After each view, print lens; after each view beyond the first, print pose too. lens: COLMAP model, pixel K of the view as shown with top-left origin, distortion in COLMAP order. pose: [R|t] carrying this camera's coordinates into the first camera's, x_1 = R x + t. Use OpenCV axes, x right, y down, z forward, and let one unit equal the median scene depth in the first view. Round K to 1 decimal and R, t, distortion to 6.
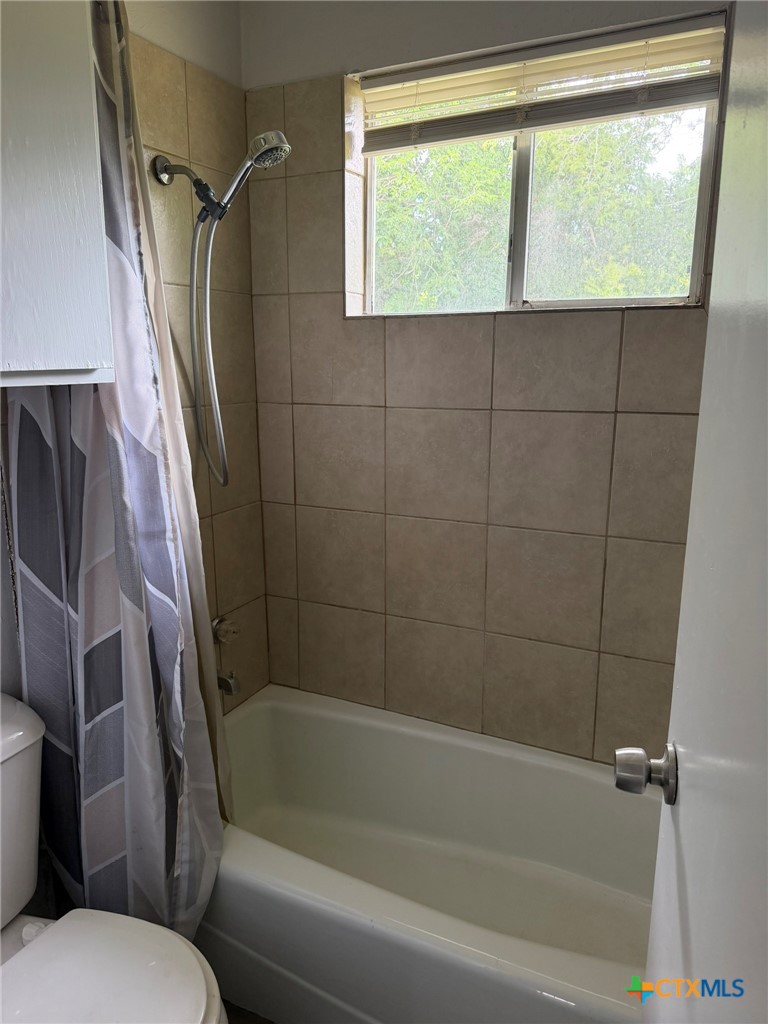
lens RADIAL K [[730.0, 0, 384.0], [0, 730.0, 512.0], [0, 0, 1]] dist [0.104372, -0.156708]
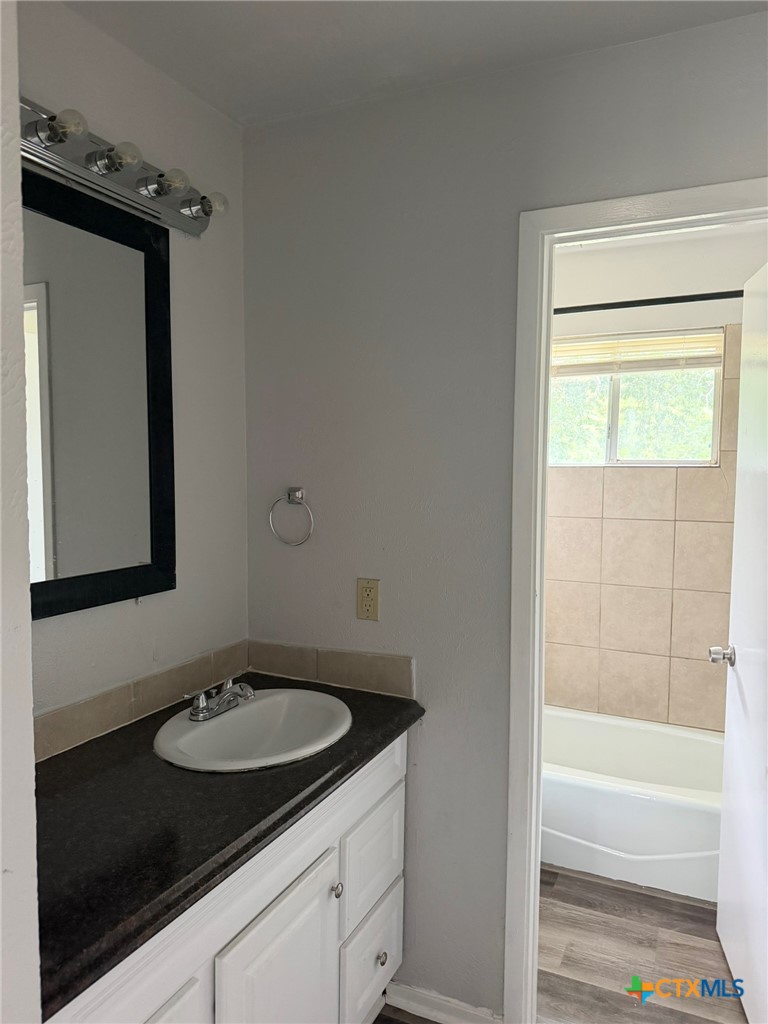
lens RADIAL K [[730.0, 0, 384.0], [0, 730.0, 512.0], [0, 0, 1]] dist [0.104372, -0.156708]
pose [[0.999904, 0.005028, 0.012922, -0.409478], [-0.003128, 0.989715, -0.143019, 0.103338], [-0.013508, 0.142965, 0.989636, -0.770210]]
